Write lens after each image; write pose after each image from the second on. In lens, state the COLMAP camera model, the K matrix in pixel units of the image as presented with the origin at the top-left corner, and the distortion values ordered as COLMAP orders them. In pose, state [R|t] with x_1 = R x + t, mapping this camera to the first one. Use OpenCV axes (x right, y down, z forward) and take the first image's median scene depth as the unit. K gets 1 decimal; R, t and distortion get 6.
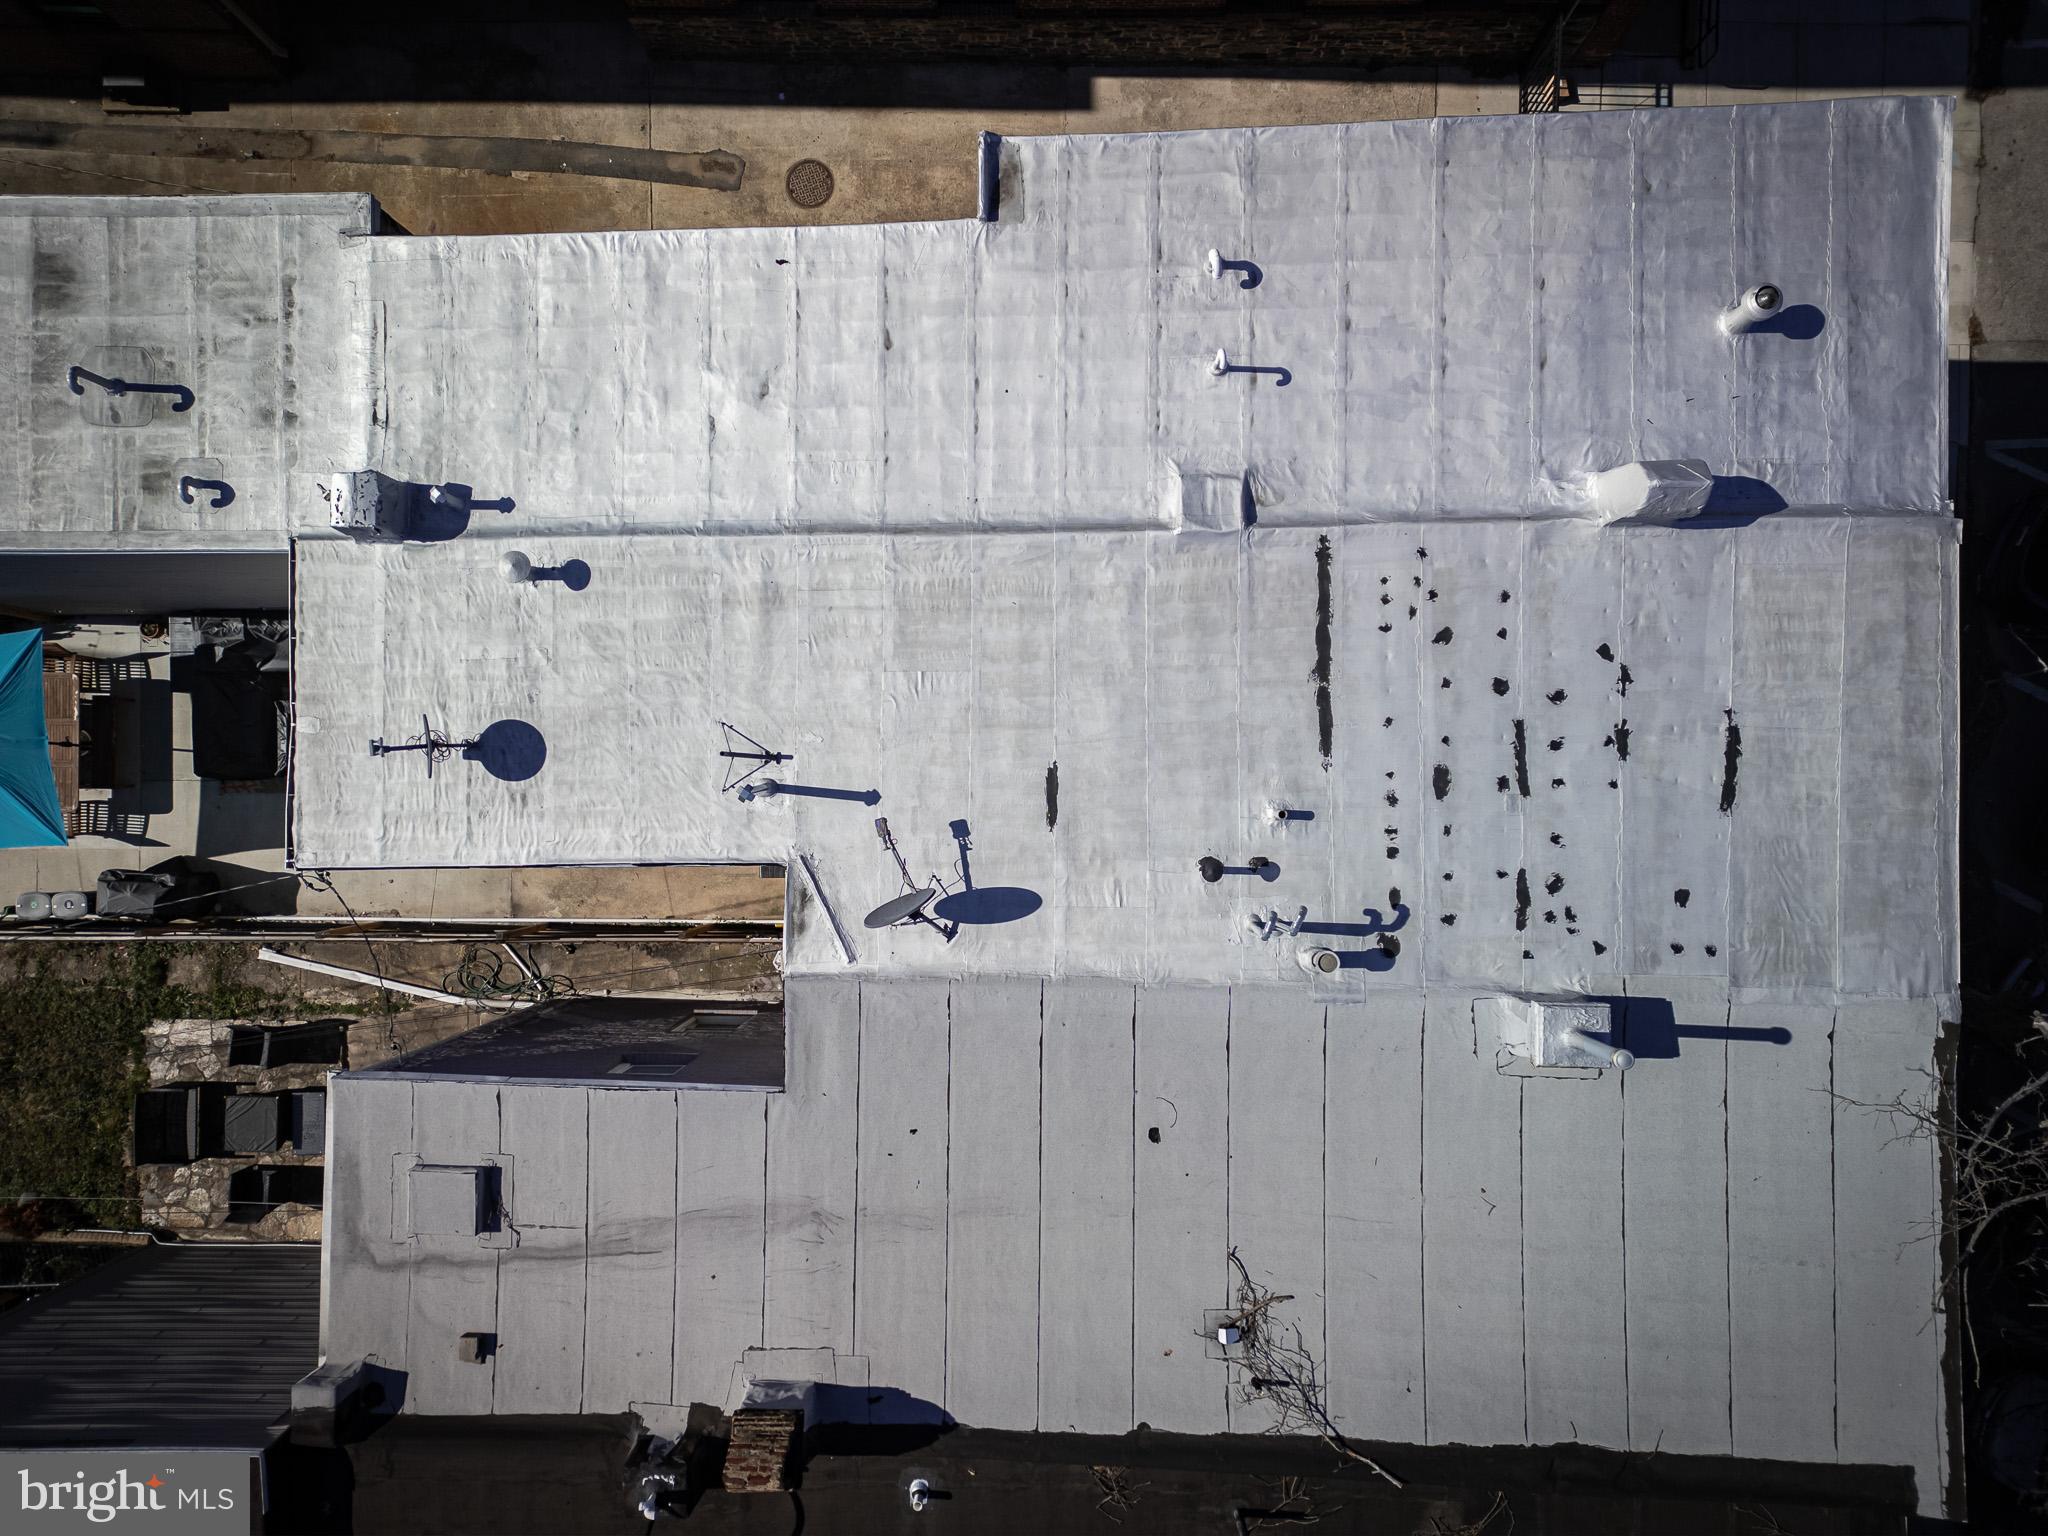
lens RADIAL K [[1438.7, 0, 1036.9], [0, 1438.7, 767.8], [0, 0, 1]] dist [0.075091, -0.042773]
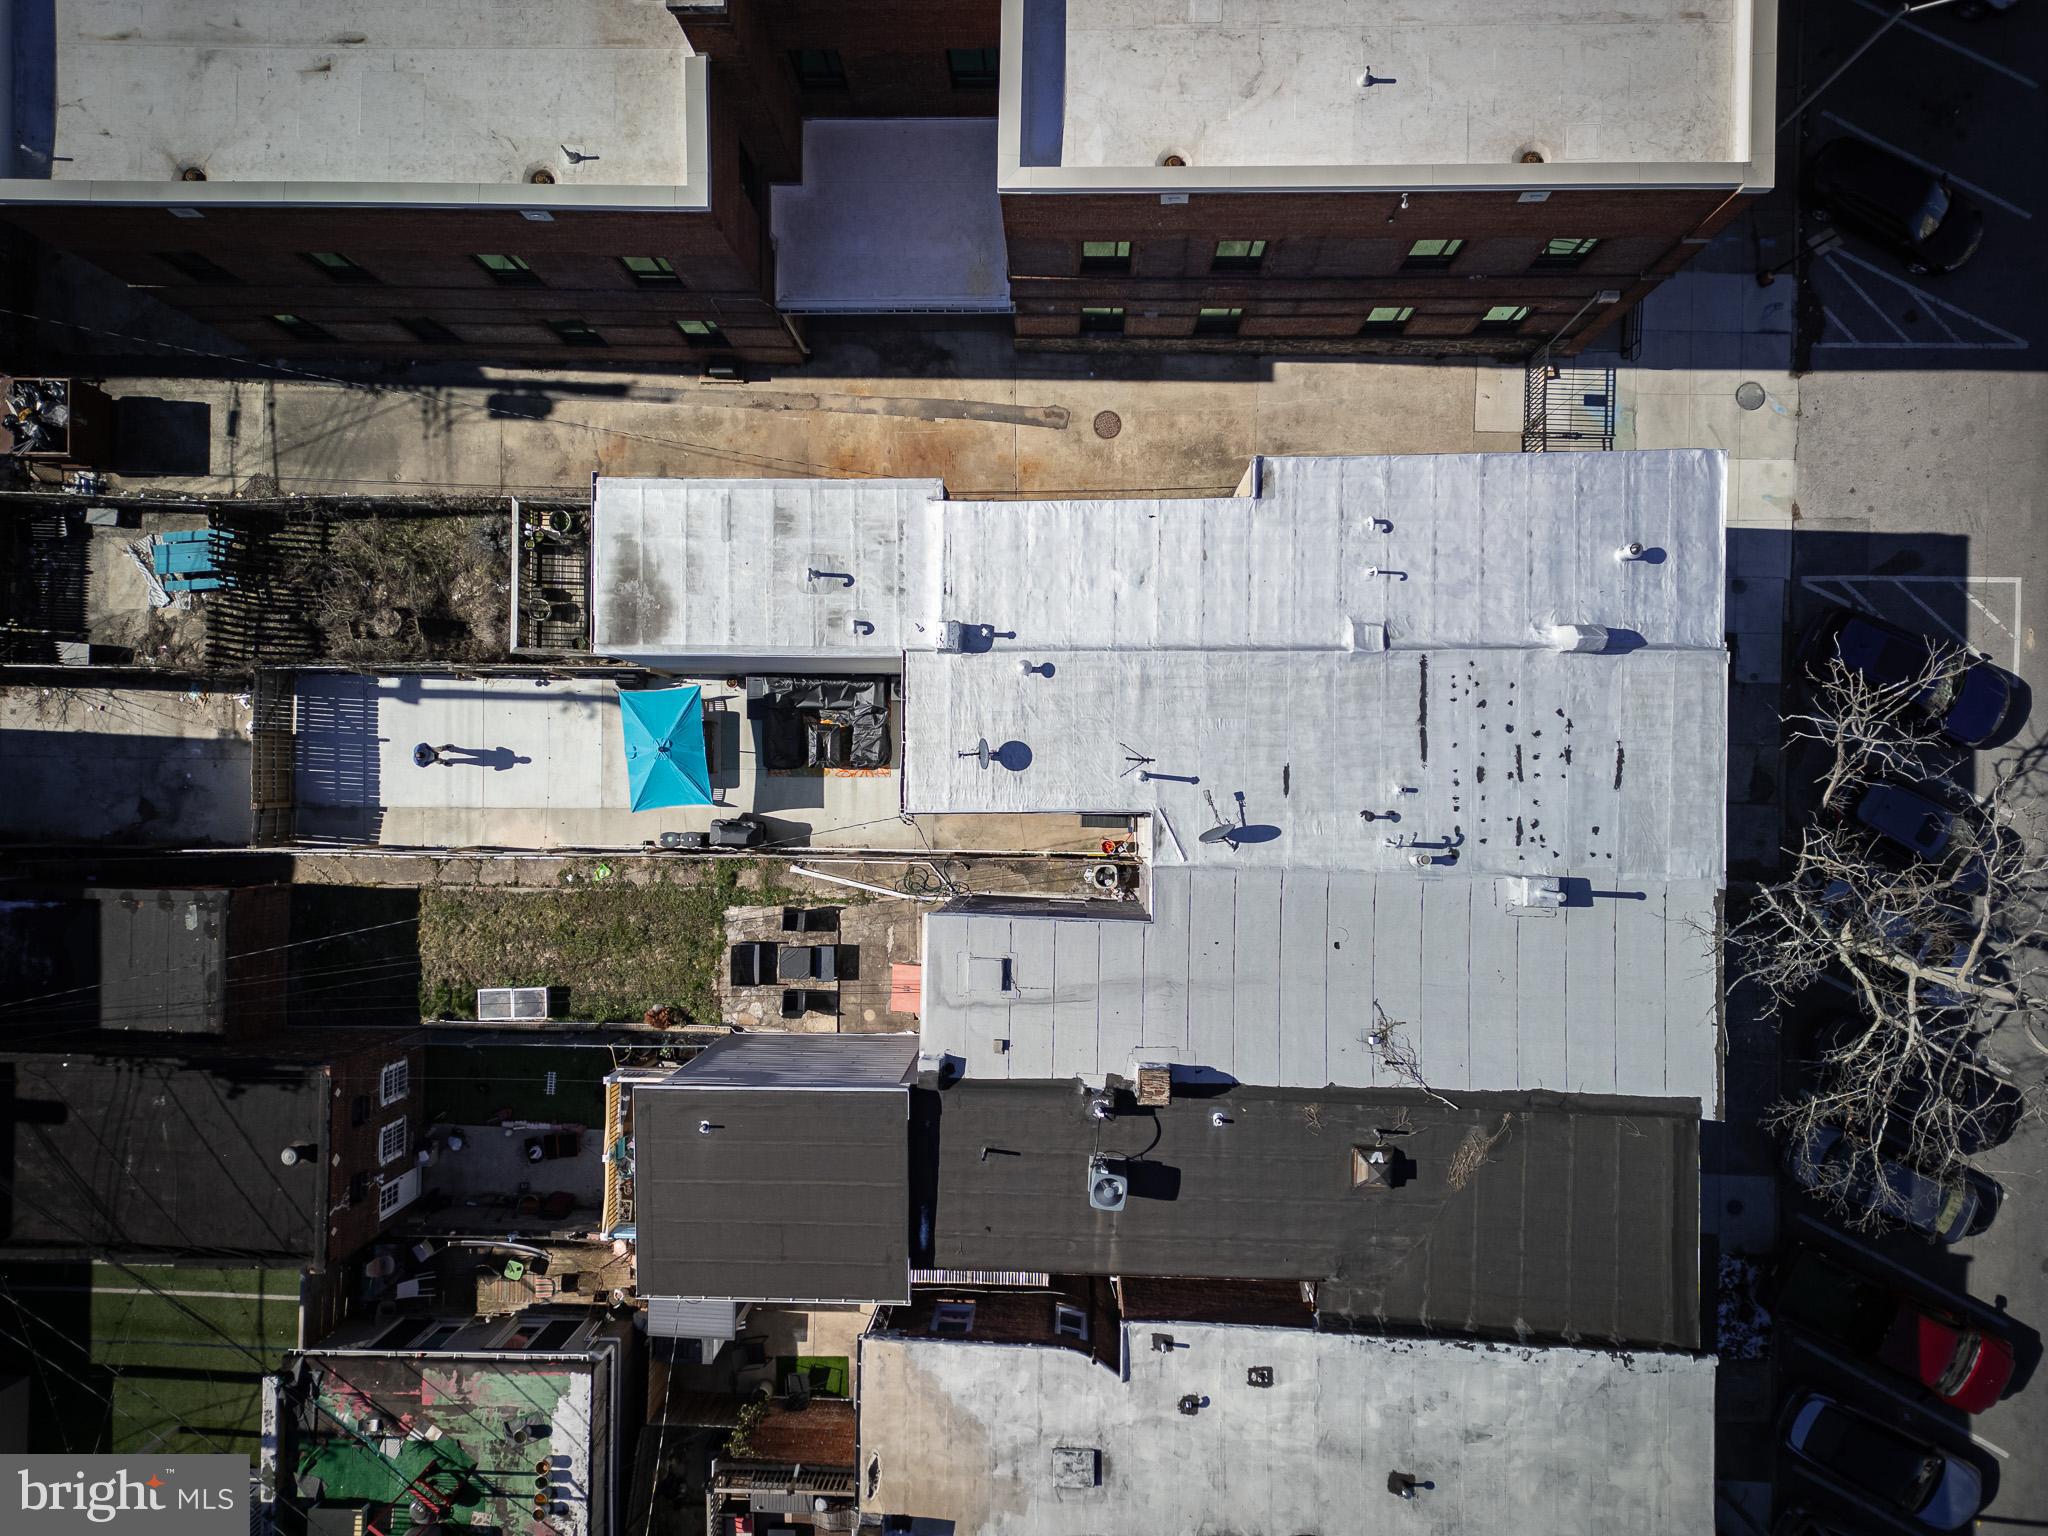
lens RADIAL K [[1438.7, 0, 1026.1], [0, 1438.7, 765.4], [0, 0, 1]] dist [0.075091, -0.042773]
pose [[0.999735, 0.006482, -0.022095, -0.308737], [-0.006388, 0.999970, 0.004306, -0.007517], [0.022122, -0.004163, 0.999747, -1.034096]]
